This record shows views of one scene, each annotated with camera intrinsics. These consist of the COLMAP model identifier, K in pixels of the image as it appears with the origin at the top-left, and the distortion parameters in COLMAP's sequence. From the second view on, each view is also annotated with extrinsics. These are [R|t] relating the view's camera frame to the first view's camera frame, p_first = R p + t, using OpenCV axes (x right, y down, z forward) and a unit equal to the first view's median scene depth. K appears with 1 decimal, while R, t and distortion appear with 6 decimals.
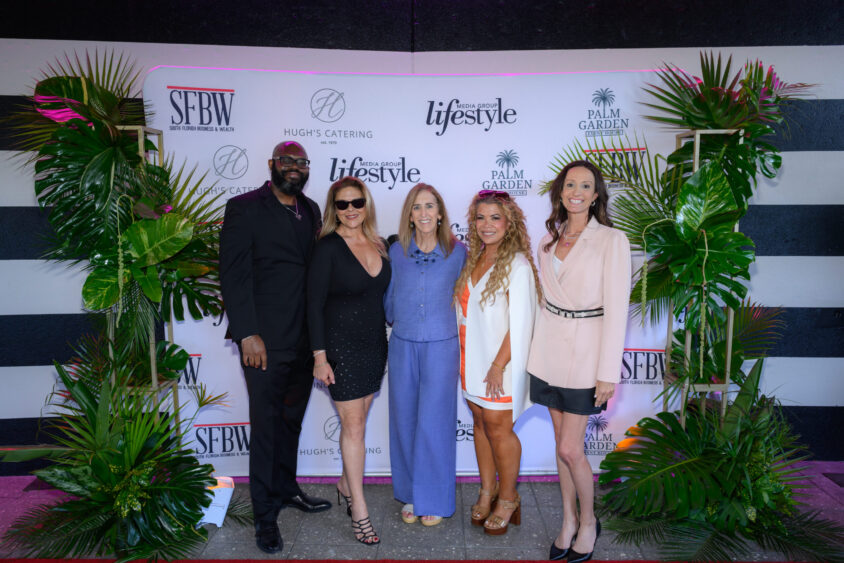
lens RADIAL K [[614.8, 0, 417.8], [0, 614.8, 282.5], [0, 0, 1]] dist [0.003747, -0.003455]
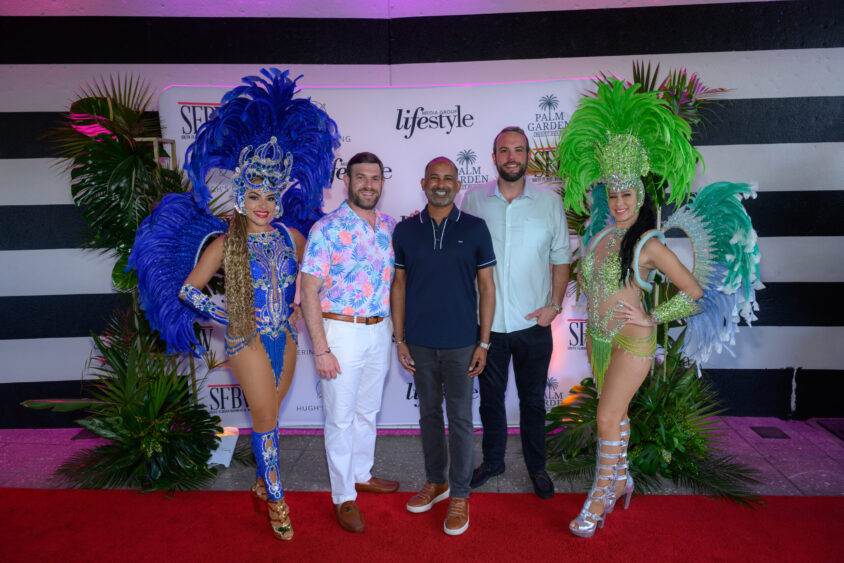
lens RADIAL K [[596.0, 0, 424.8], [0, 596.0, 278.4], [0, 0, 1]] dist [-0.005463, -0.001422]
pose [[0.999052, -0.009759, -0.042429, 0.122007], [0.010820, 0.999633, 0.024838, -0.000705], [0.042171, -0.025273, 0.998791, -0.149544]]
